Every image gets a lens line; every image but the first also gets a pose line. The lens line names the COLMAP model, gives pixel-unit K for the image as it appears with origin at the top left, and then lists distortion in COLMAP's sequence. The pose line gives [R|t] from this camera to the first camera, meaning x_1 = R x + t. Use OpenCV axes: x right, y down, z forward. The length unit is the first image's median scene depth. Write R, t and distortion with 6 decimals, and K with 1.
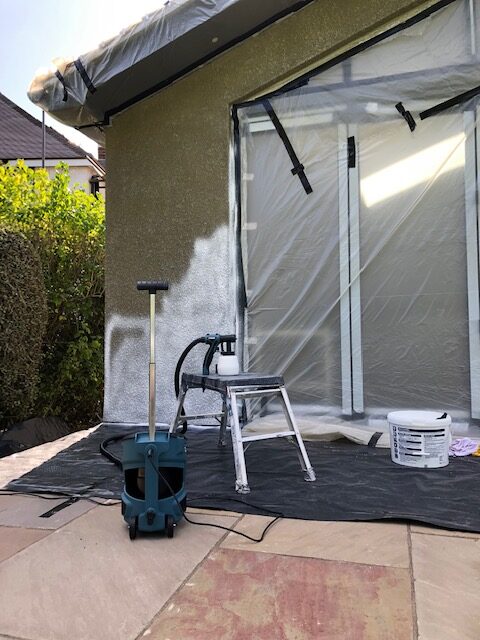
lens RADIAL K [[523.7, 0, 239.6], [0, 523.7, 316.3], [0, 0, 1]] dist [0.039566, -0.029044]
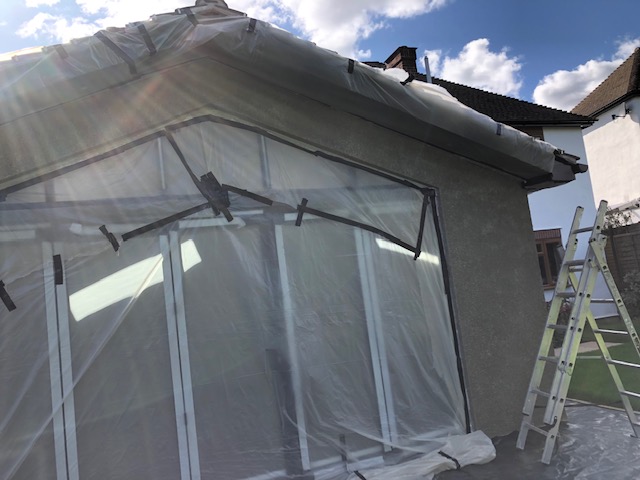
lens RADIAL K [[523.7, 0, 318.1], [0, 523.7, 239.7], [0, 0, 1]] dist [0.039566, -0.029044]
pose [[0.785304, -0.022670, 0.618695, -0.028011], [0.091598, 0.992586, -0.079894, -0.239952], [-0.612297, 0.119413, 0.781558, -0.139204]]
